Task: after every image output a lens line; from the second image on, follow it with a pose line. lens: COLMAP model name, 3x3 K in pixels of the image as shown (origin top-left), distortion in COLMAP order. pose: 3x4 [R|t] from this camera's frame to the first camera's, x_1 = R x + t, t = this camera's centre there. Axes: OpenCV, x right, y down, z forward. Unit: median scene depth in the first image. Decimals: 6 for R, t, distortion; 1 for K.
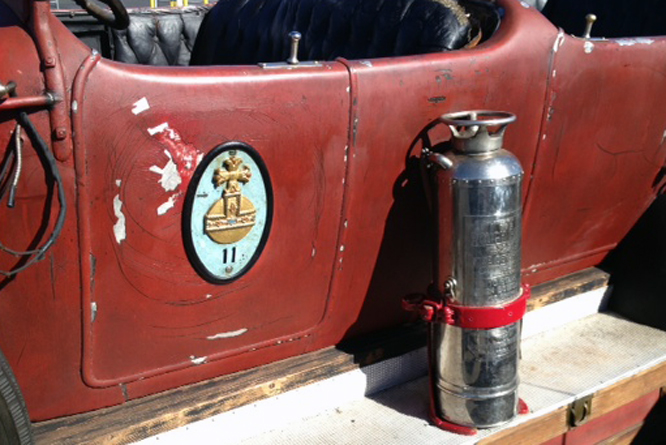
lens RADIAL K [[675.2, 0, 333.0], [0, 675.2, 222.5], [0, 0, 1]] dist [0.072462, -0.010386]
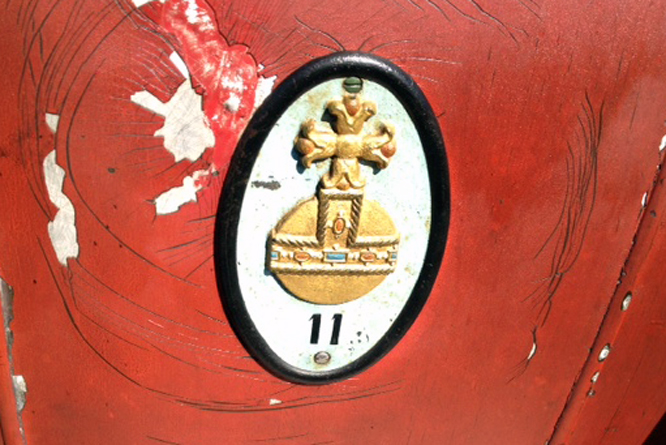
lens RADIAL K [[675.2, 0, 333.0], [0, 675.2, 222.5], [0, 0, 1]] dist [0.072462, -0.010386]
pose [[0.926806, 0.180985, -0.329052, -0.020807], [-0.165358, 0.983368, 0.075124, -0.053725], [0.337175, -0.015214, 0.941319, 0.630918]]
